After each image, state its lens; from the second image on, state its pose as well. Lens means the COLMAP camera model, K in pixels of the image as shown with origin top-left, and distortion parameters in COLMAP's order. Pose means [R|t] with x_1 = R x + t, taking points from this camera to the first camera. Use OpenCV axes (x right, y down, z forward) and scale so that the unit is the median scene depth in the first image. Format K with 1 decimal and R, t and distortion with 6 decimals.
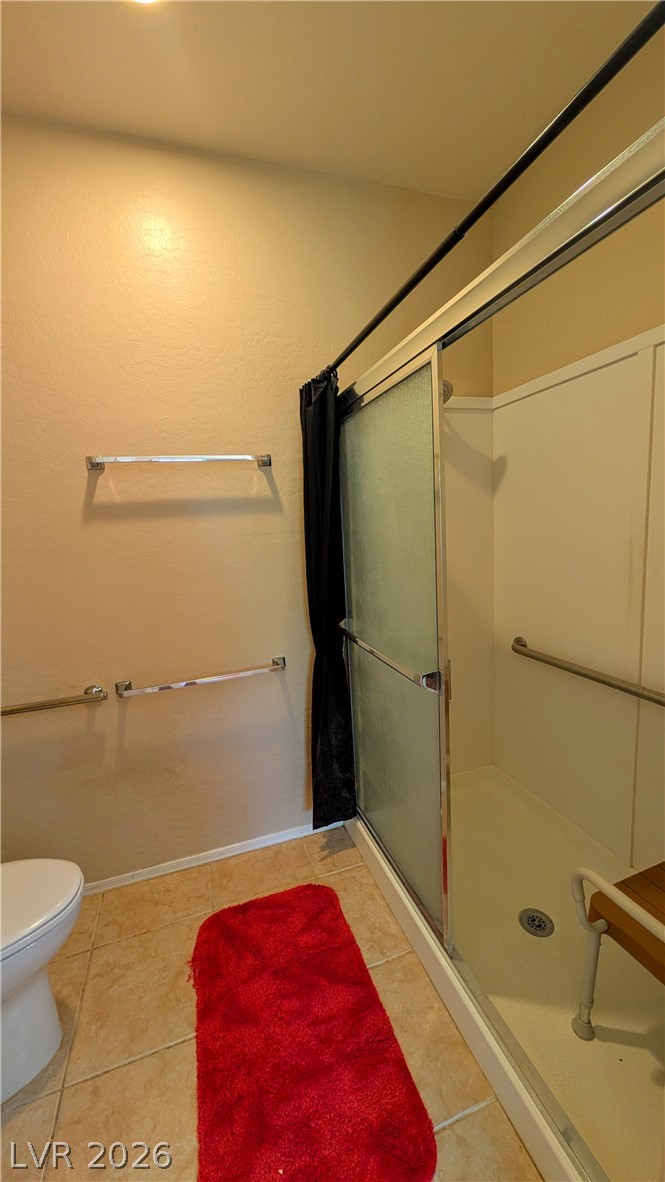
lens RADIAL K [[446.2, 0, 332.5], [0, 446.2, 591.0], [0, 0, 1]] dist [0.000294, -0.000072]
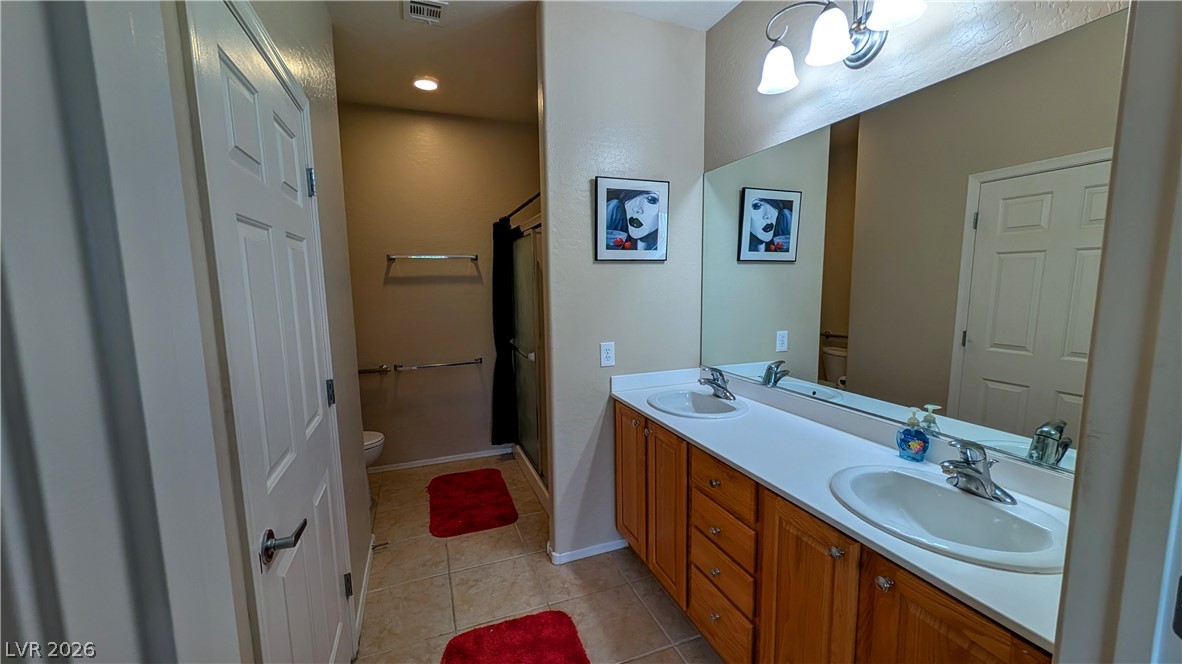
lens RADIAL K [[446.2, 0, 591.0], [0, 446.2, 332.0], [0, 0, 1]] dist [0.000294, -0.000072]
pose [[0.998179, 0.033846, 0.049937, 0.296269], [-0.031917, 0.998732, -0.038931, 0.107218], [-0.051191, 0.037267, 0.997993, -1.063534]]
